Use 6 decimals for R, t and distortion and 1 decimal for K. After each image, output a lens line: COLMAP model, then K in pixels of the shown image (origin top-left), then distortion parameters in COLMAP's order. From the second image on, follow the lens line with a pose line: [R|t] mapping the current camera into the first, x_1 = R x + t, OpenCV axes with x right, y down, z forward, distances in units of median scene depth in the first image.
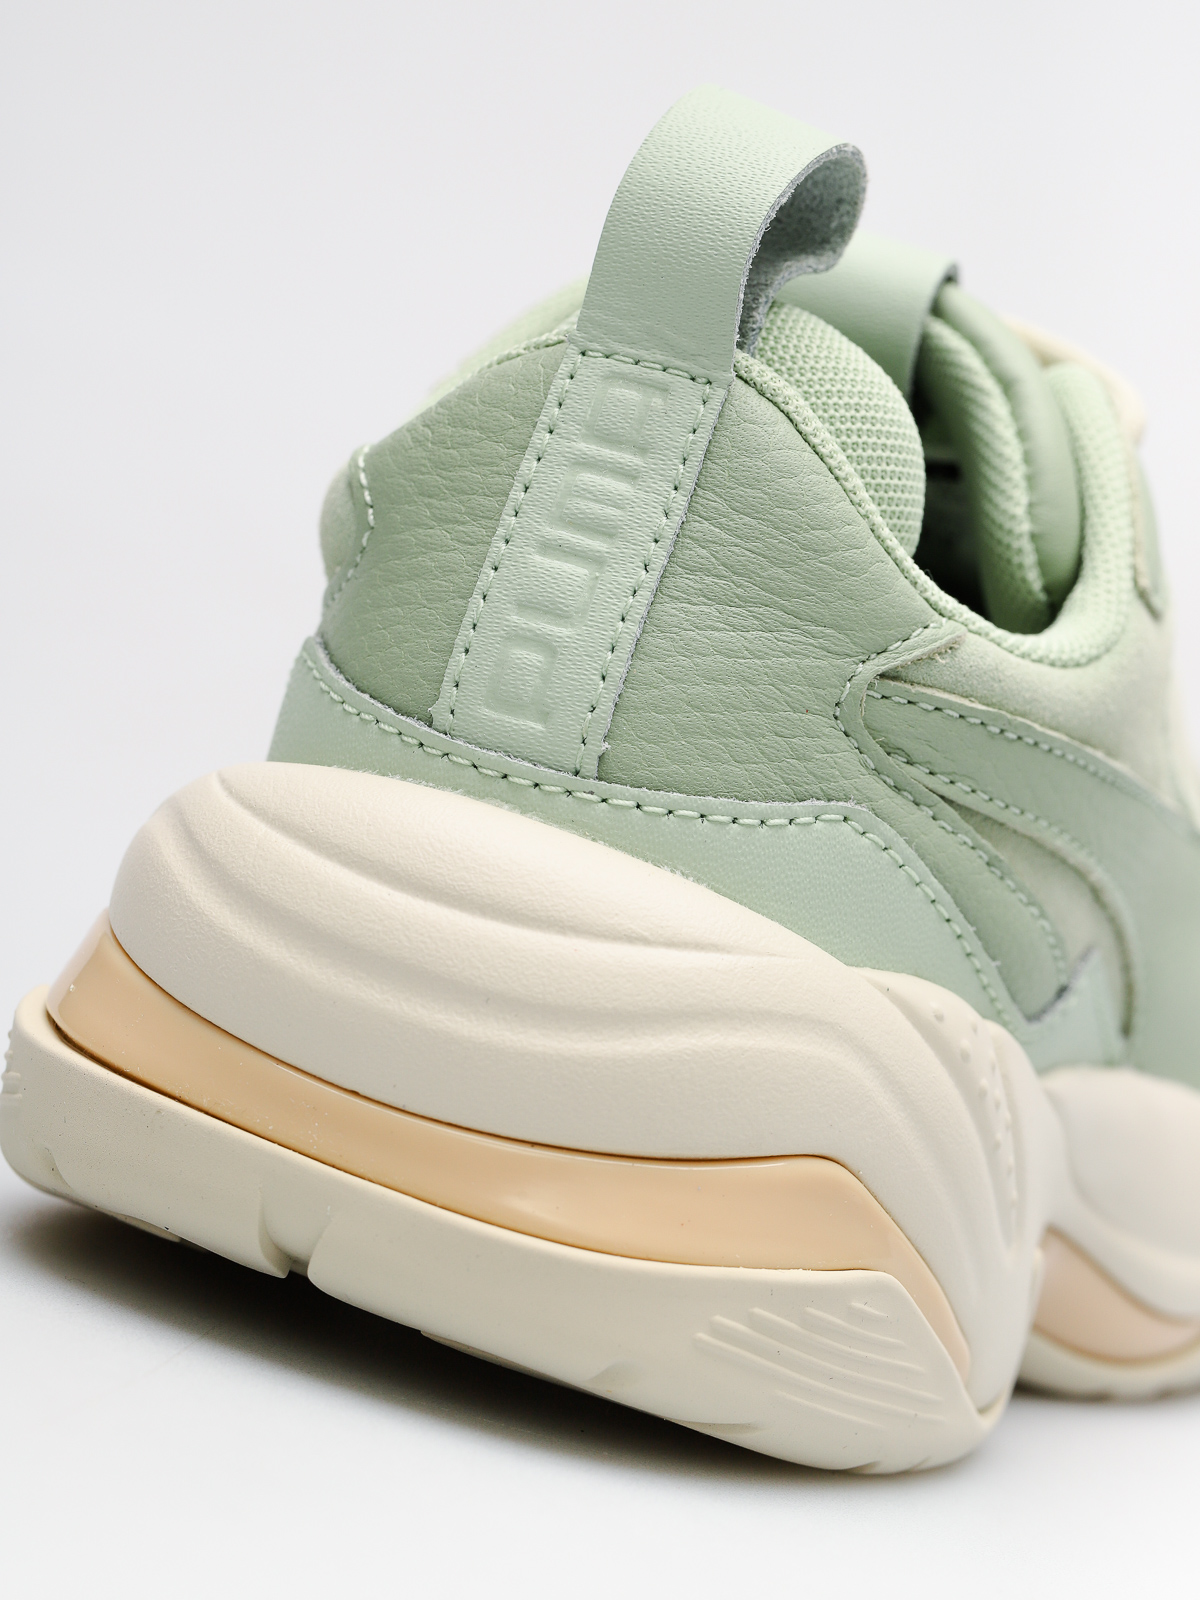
lens RADIAL K [[4991.9, 0, 600.0], [0, 4991.9, 800.0], [0, 0, 1]] dist [-0.323902, 2.818209]
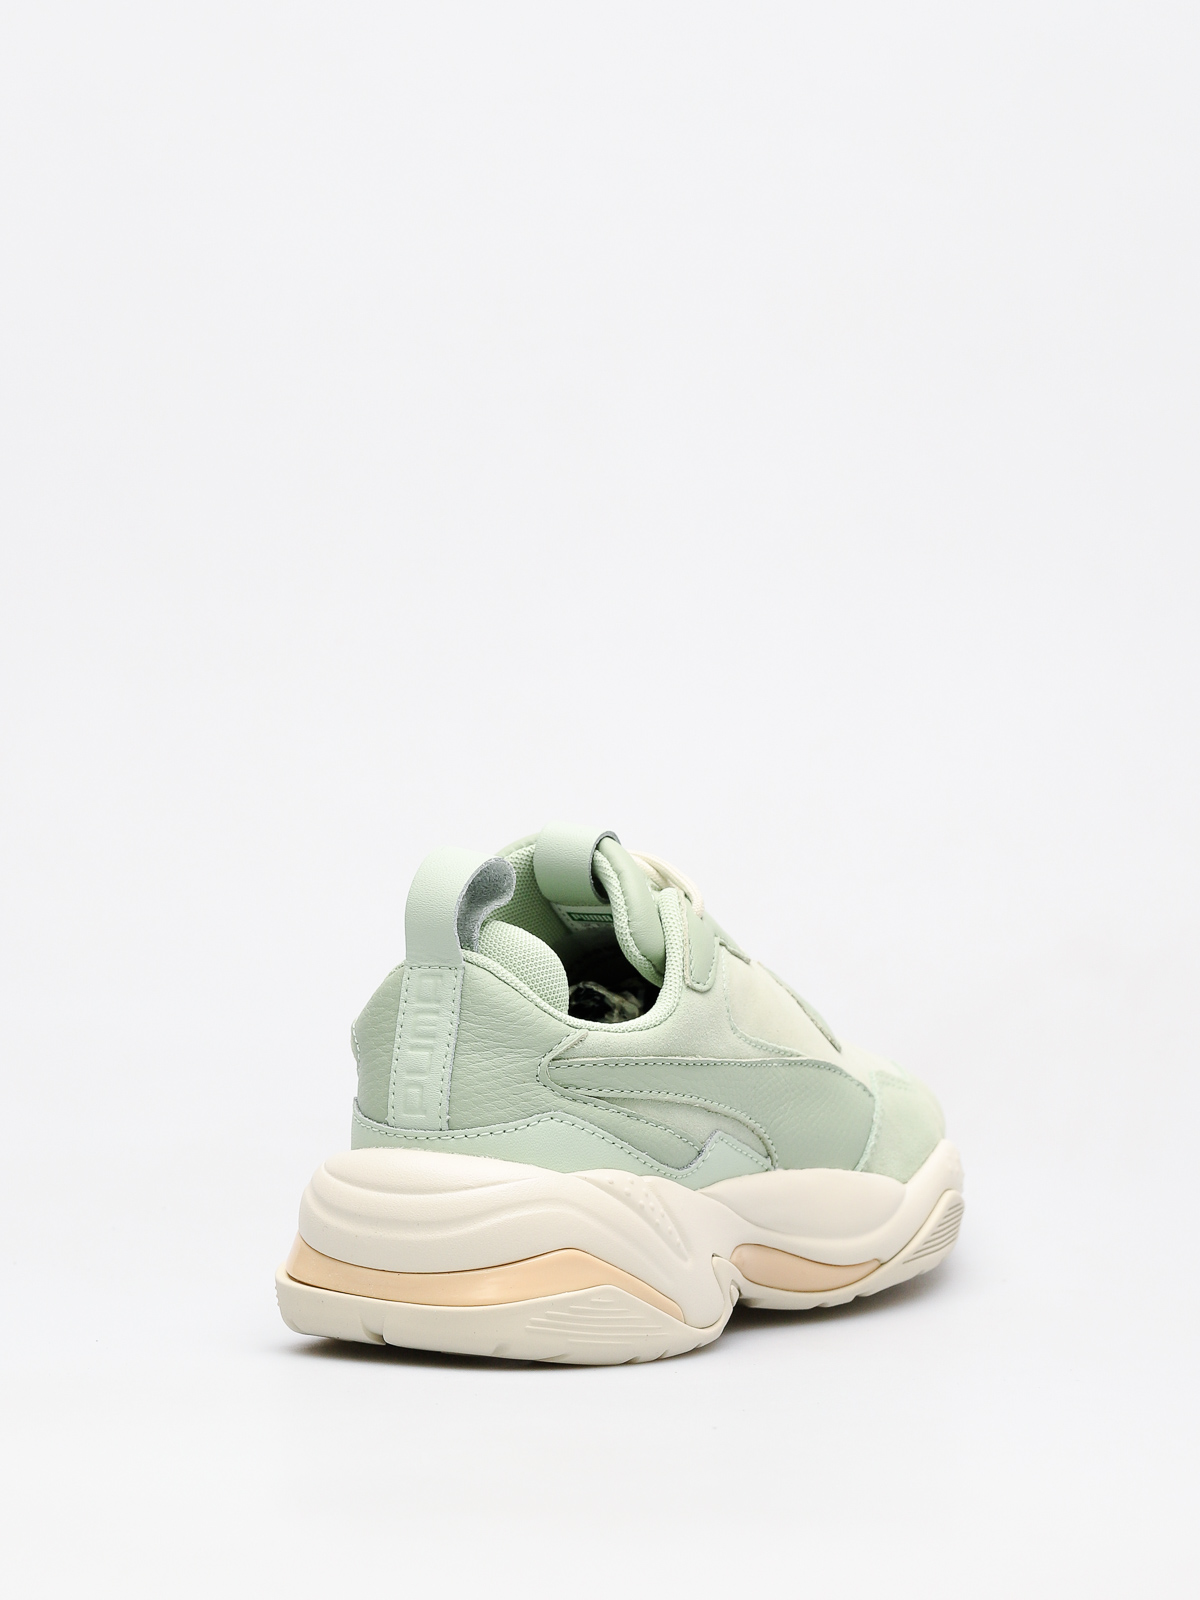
lens RADIAL K [[5711.5, 0, 600.0], [0, 5711.5, 800.0], [0, 0, 1]] dist [-0.303797, 1.575838]
pose [[0.942599, -0.267055, -0.200470, 0.709961], [0.262193, 0.963670, -0.050935, 0.002112], [0.206789, -0.004550, 0.978375, -1.881320]]
